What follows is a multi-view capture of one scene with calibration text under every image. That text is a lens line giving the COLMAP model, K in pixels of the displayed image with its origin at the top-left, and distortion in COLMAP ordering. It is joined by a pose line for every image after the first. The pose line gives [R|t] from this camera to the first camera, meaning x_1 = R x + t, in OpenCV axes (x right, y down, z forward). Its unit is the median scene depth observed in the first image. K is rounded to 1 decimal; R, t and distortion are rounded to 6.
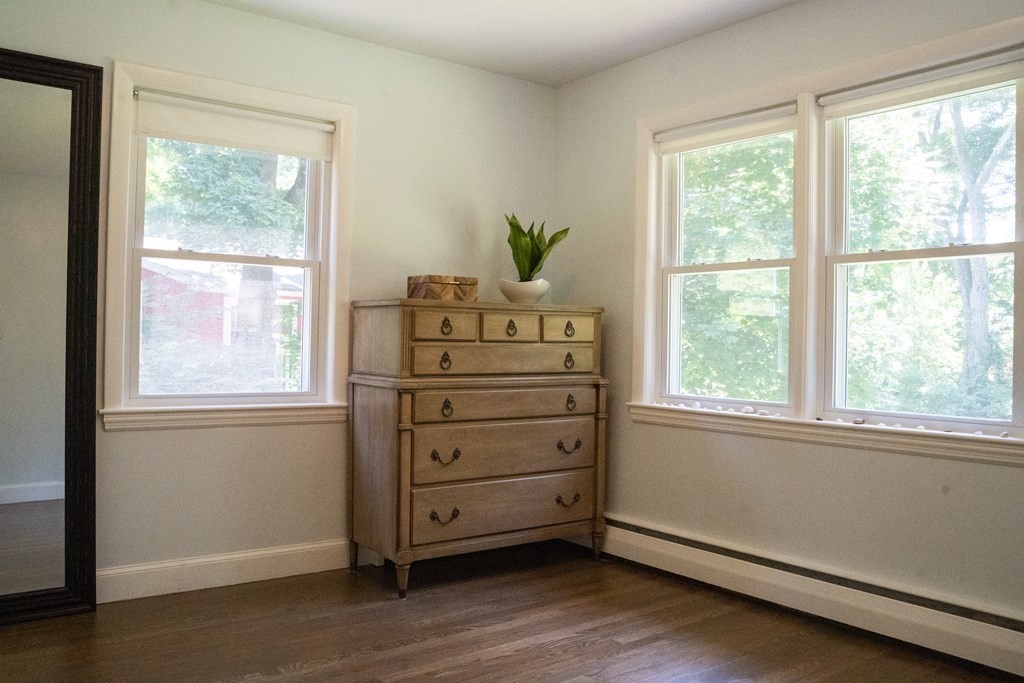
lens RADIAL K [[832.3, 0, 512.0], [0, 832.3, 341.5], [0, 0, 1]] dist [-0.120557, 0.096955]
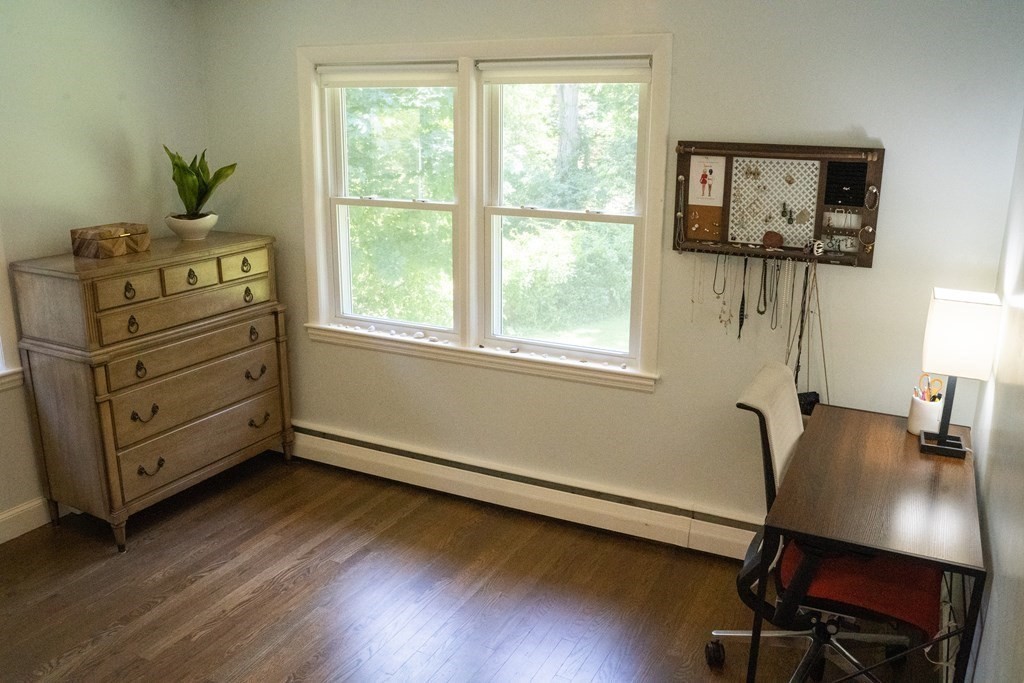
lens RADIAL K [[832.3, 0, 512.0], [0, 832.3, 341.5], [0, 0, 1]] dist [-0.120557, 0.096955]
pose [[0.895292, -0.126604, 0.427111, -0.085180], [0.008705, 0.963555, 0.267369, -0.198883], [-0.445394, -0.235655, 0.863765, -0.053020]]
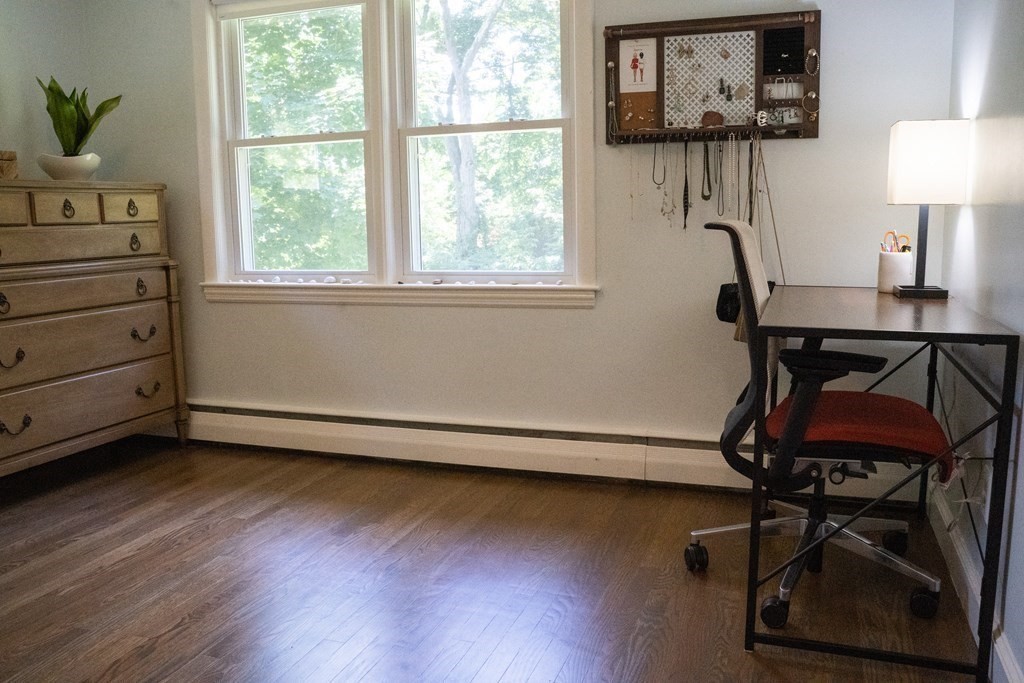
lens RADIAL K [[832.3, 0, 512.0], [0, 832.3, 341.5], [0, 0, 1]] dist [-0.120557, 0.096955]
pose [[0.833166, -0.112669, 0.541424, -0.086626], [0.033027, 0.987416, 0.154656, 0.005940], [-0.552035, -0.110972, 0.826403, 0.007178]]
